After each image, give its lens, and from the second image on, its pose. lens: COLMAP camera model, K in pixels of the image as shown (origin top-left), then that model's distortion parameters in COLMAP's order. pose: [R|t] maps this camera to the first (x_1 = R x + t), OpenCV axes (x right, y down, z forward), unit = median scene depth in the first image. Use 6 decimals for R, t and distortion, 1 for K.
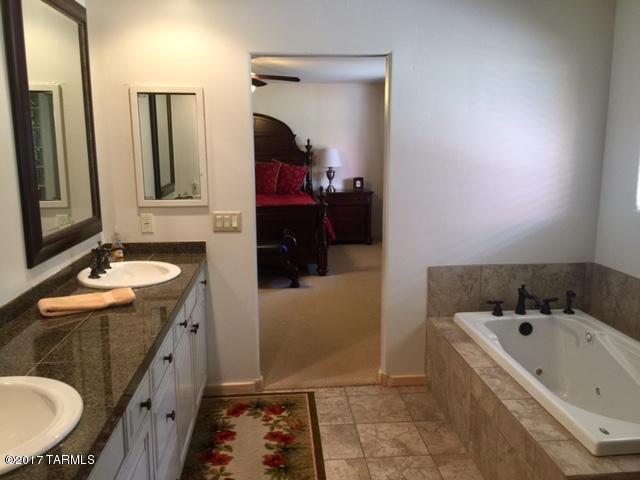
lens RADIAL K [[544.3, 0, 320.3], [0, 544.3, 239.5], [0, 0, 1]] dist [0.081477, -0.097700]
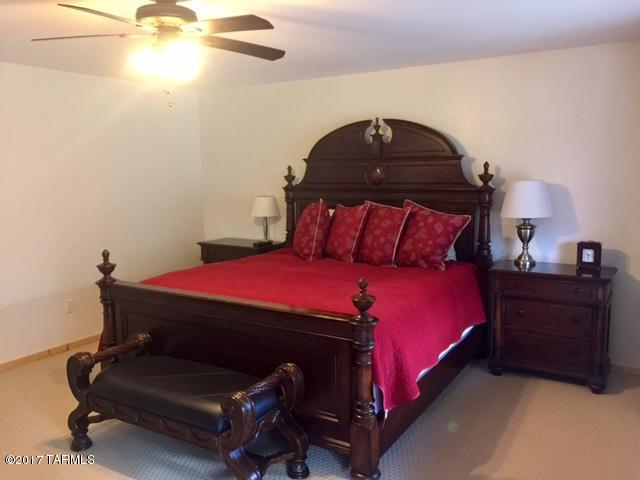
lens RADIAL K [[544.3, 0, 320.0], [0, 544.3, 240.2], [0, 0, 1]] dist [0.081477, -0.097700]
pose [[0.802931, 0.068791, -0.592089, 0.165001], [-0.098495, 0.994975, -0.017970, -0.085040], [0.587878, 0.072746, 0.805672, 0.490486]]
